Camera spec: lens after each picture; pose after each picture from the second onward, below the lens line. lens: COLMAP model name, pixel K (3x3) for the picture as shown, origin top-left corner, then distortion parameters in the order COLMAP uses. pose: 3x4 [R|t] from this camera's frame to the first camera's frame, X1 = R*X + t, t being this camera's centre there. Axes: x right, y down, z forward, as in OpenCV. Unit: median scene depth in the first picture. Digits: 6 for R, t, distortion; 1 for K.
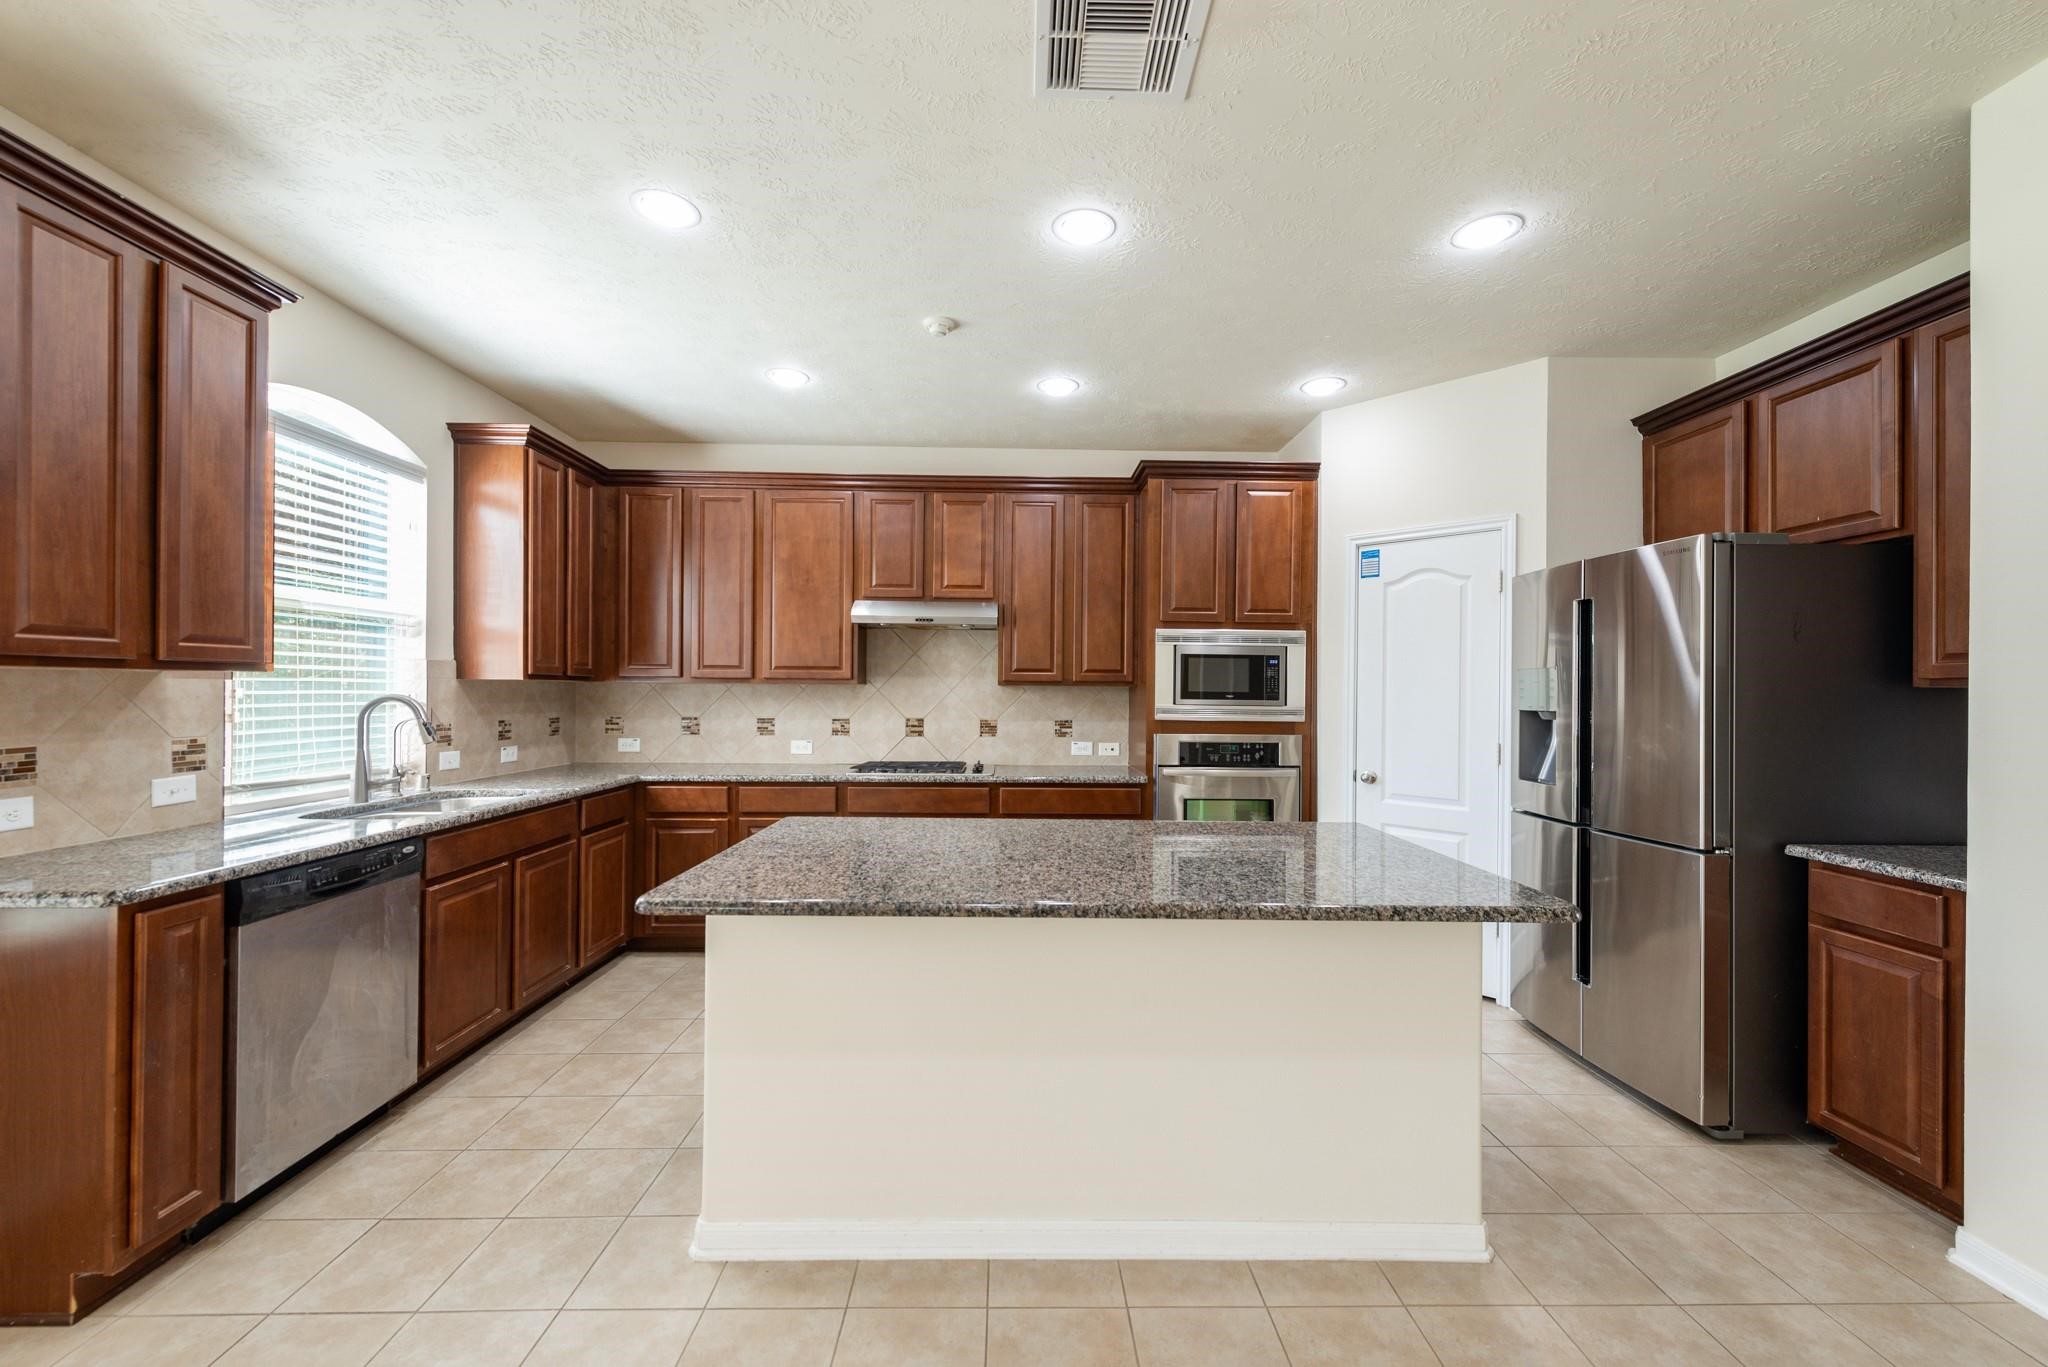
lens RADIAL K [[797.0, 0, 1026.6], [0, 797.0, 689.2], [0, 0, 1]] dist [0.021106, -0.006877]
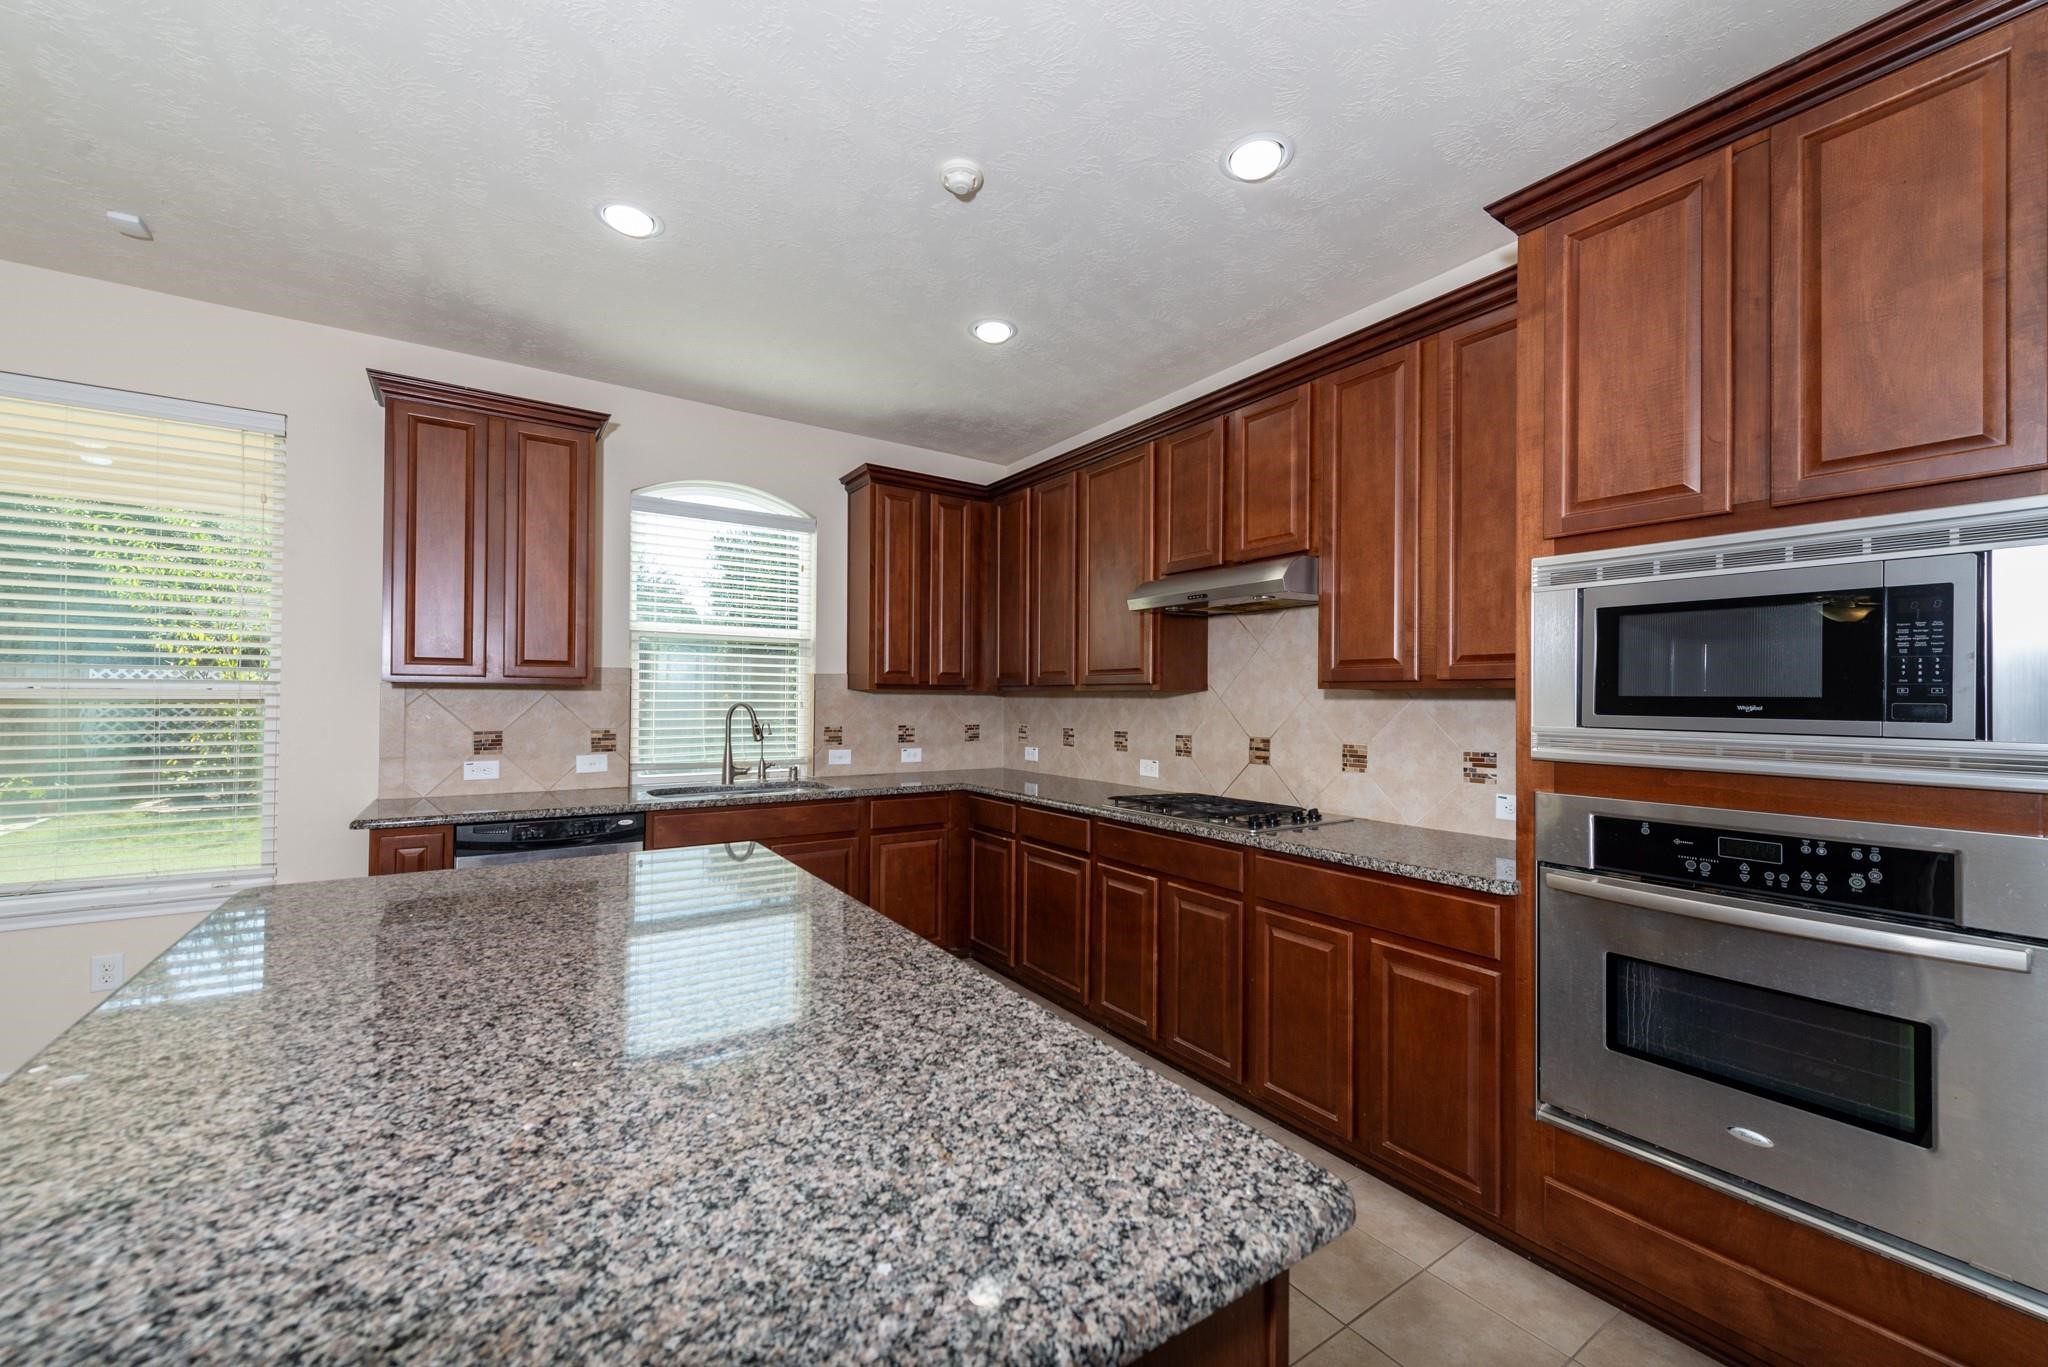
lens RADIAL K [[797.0, 0, 1026.6], [0, 797.0, 689.2], [0, 0, 1]] dist [0.021106, -0.006877]
pose [[0.544842, -0.014567, -0.838412, 0.385514], [-0.000499, 0.999843, -0.017696, 0.006836], [0.838538, 0.010060, 0.544750, 0.506674]]
